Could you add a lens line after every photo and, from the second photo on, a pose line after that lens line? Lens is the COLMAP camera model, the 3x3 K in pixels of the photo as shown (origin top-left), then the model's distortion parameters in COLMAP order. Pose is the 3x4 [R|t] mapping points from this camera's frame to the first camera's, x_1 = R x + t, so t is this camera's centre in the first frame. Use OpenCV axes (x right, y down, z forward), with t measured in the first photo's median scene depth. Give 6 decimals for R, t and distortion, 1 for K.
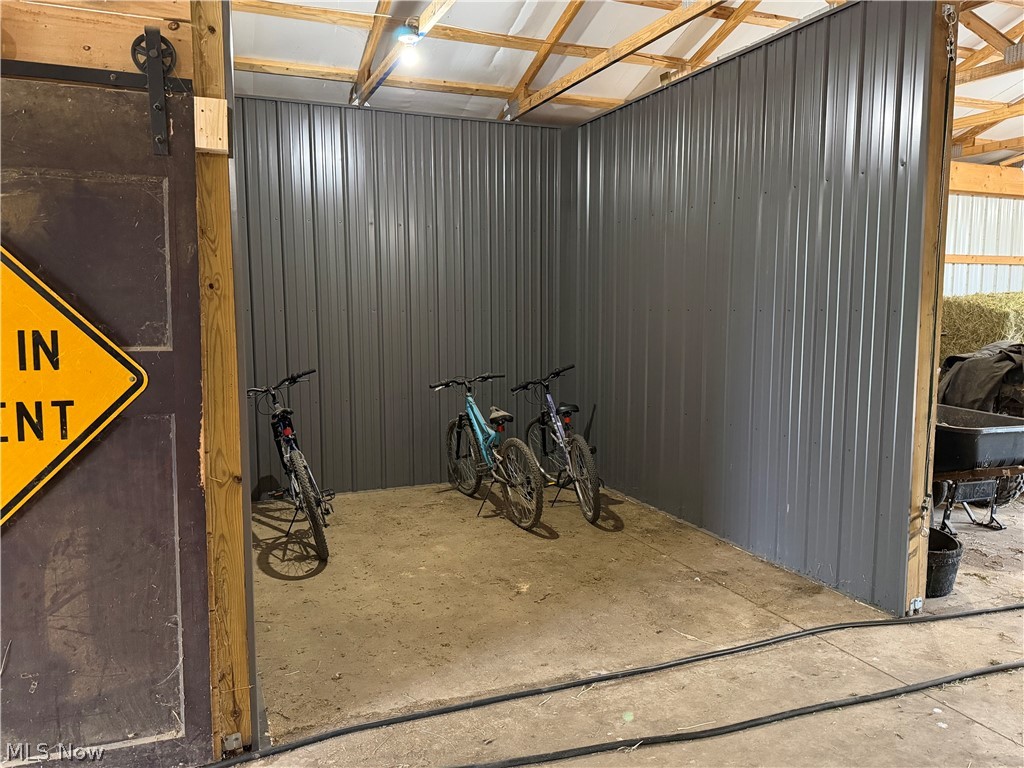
lens RADIAL K [[785.8, 0, 513.0], [0, 785.8, 385.5], [0, 0, 1]] dist [-0.001925, -0.001547]
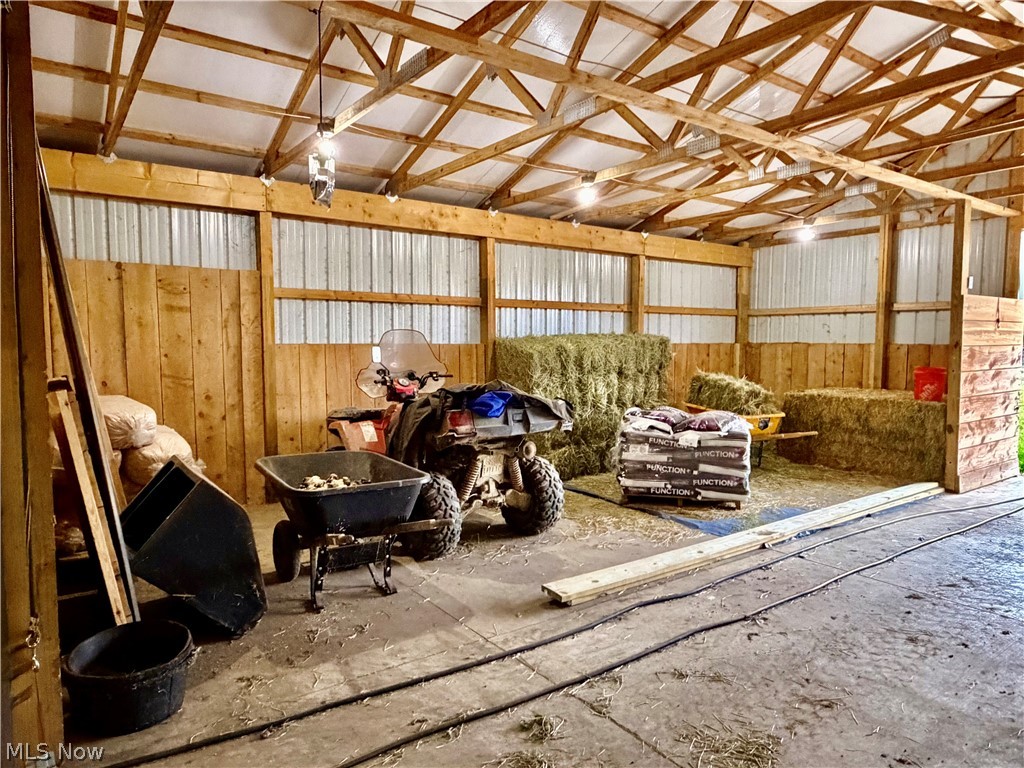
lens RADIAL K [[655.3, 0, 510.5], [0, 655.3, 384.5], [0, 0, 1]] dist [-0.001563, -0.000021]
pose [[0.969373, -0.019262, 0.244838, 0.352331], [0.030104, 0.998721, -0.040617, -0.013942], [-0.243742, 0.046743, 0.968713, 0.138371]]
